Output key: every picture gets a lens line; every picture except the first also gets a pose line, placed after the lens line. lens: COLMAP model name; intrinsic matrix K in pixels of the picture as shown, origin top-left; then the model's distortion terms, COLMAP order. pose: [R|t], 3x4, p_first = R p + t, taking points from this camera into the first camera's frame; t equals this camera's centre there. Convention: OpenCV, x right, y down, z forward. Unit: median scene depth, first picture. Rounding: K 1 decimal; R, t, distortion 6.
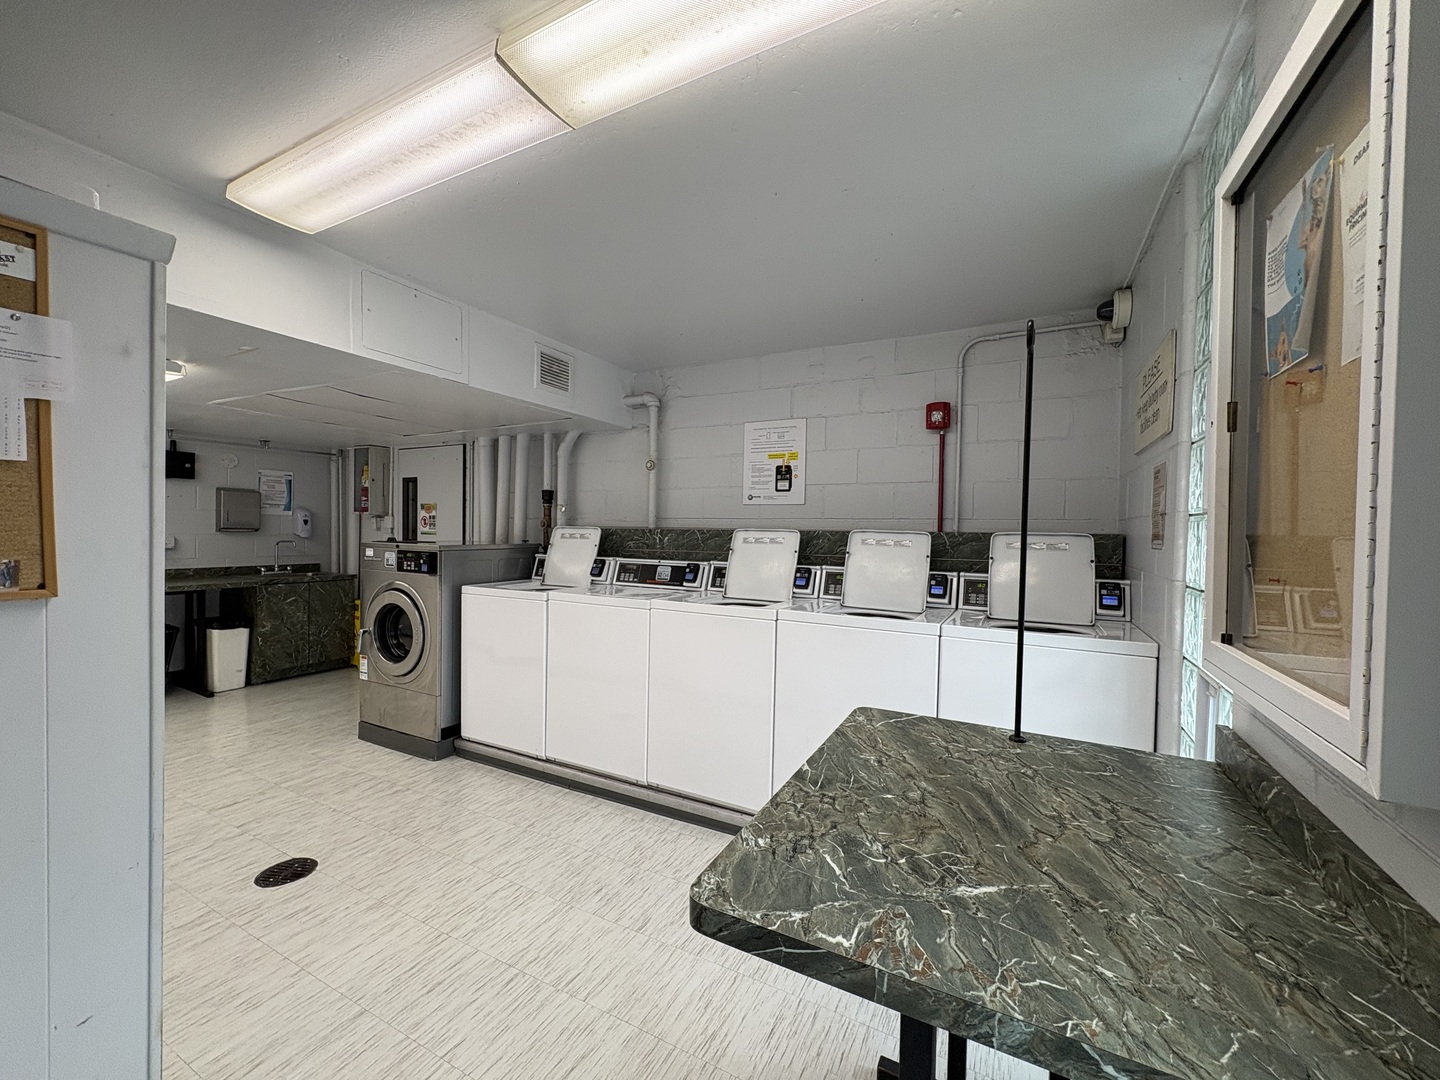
lens RADIAL K [[572.2, 0, 720.0], [0, 572.2, 540.0], [0, 0, 1]] dist [-0.000347, 0.000110]
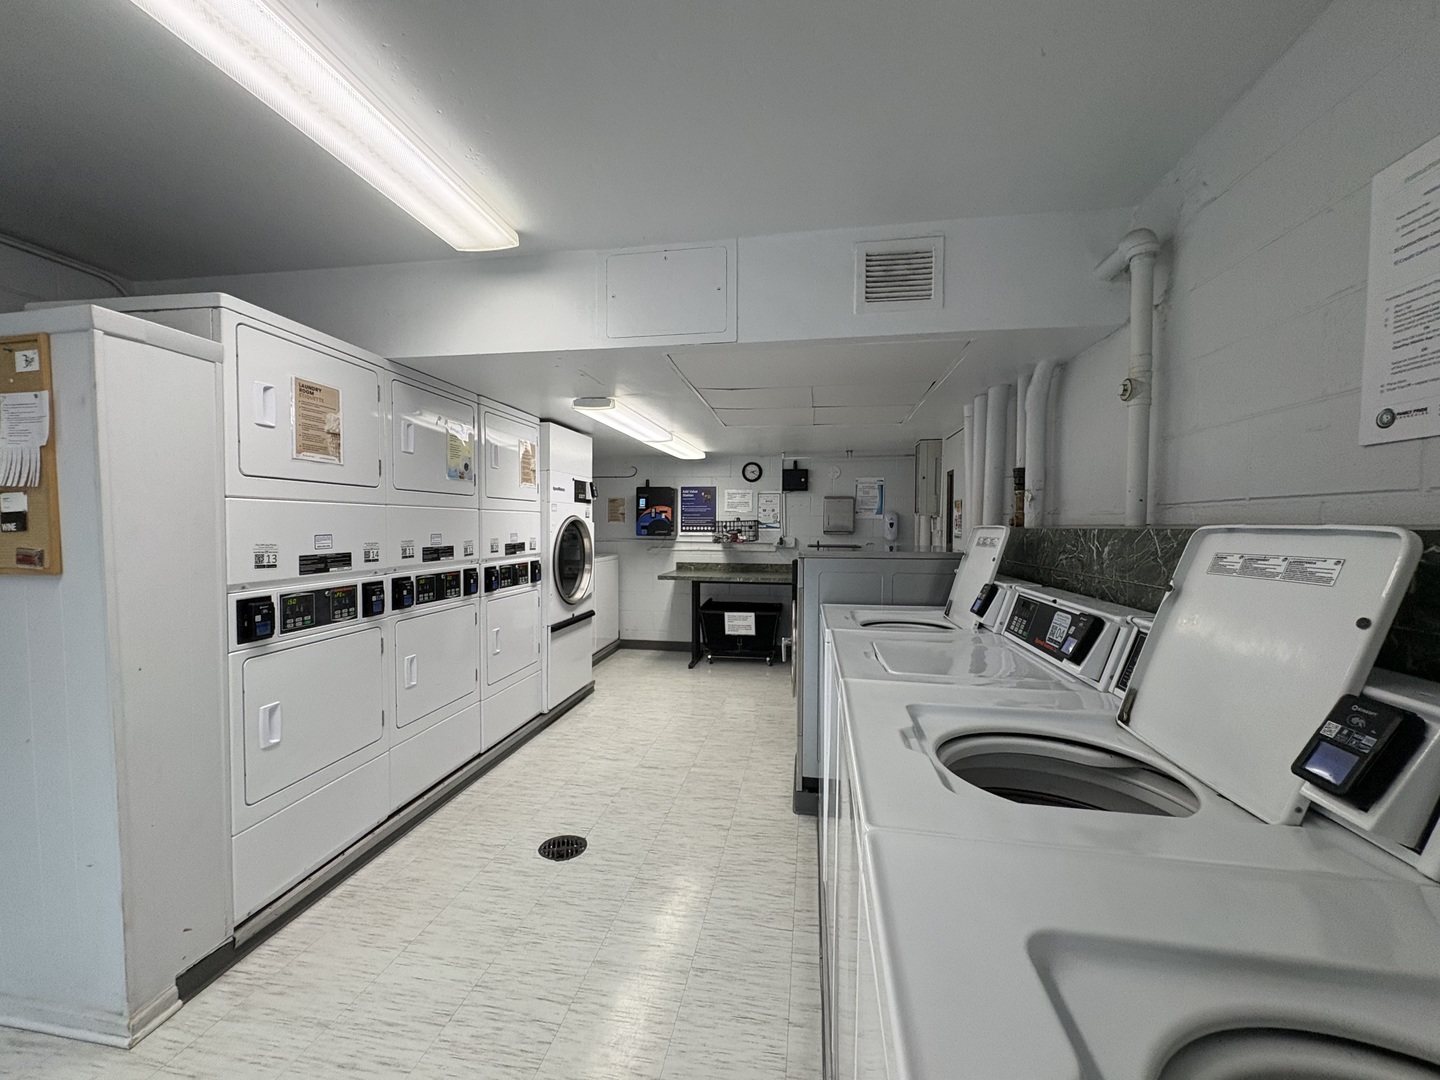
lens RADIAL K [[572.2, 0, 720.0], [0, 572.2, 540.0], [0, 0, 1]] dist [-0.000347, 0.000110]
pose [[0.319529, 0.010789, -0.947515, 0.235165], [-0.016787, 0.999843, 0.005723, -0.008082], [0.947428, 0.014077, 0.319660, 0.611908]]
